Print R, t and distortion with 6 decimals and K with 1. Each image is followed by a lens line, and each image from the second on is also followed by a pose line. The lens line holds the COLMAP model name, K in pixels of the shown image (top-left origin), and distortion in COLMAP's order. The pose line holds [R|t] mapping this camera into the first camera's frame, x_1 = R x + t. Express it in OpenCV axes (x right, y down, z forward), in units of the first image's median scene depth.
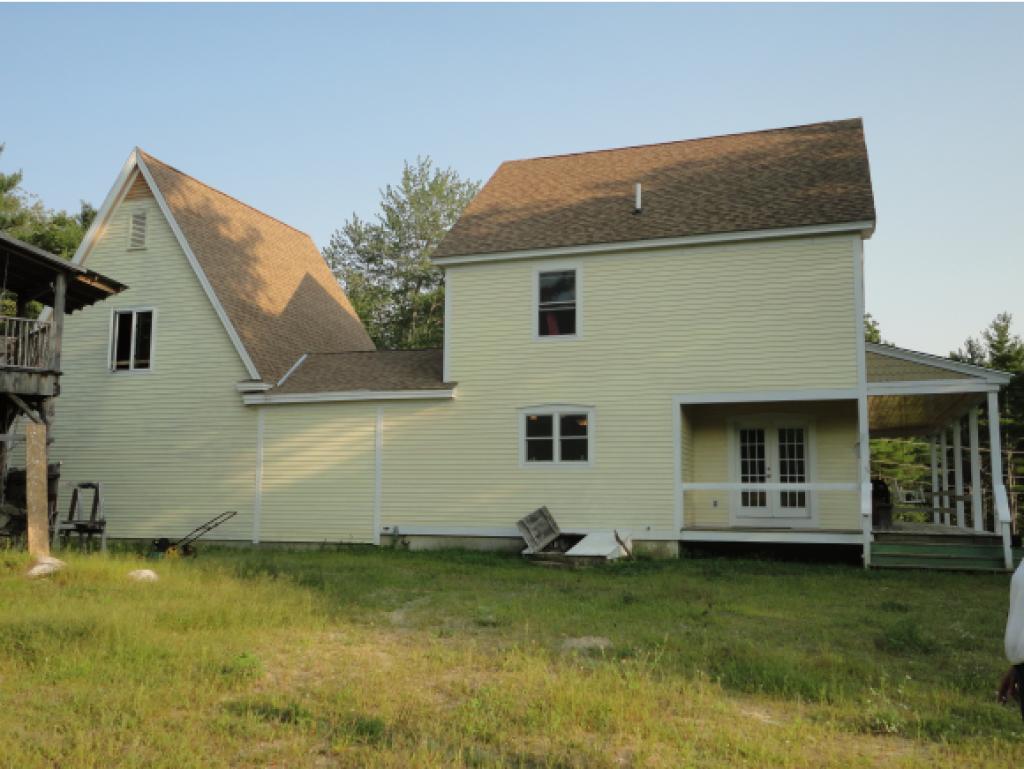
lens RADIAL K [[921.7, 0, 512.0], [0, 921.7, 384.5], [0, 0, 1]] dist [0.017103, 0.007766]
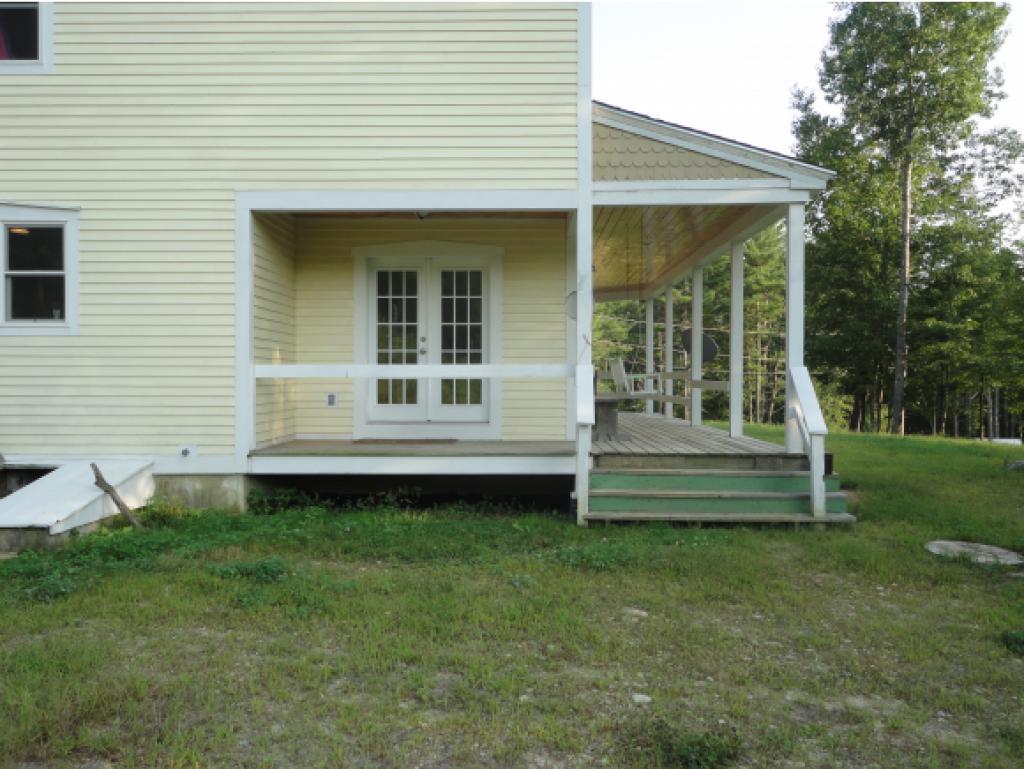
lens RADIAL K [[897.6, 0, 512.0], [0, 897.6, 384.5], [0, 0, 1]] dist [0.191401, 0.000931]
pose [[0.948601, -0.010378, 0.316306, 0.156629], [-0.032033, 0.991181, 0.128587, 0.046148], [-0.314851, -0.132110, 0.939902, 0.461543]]
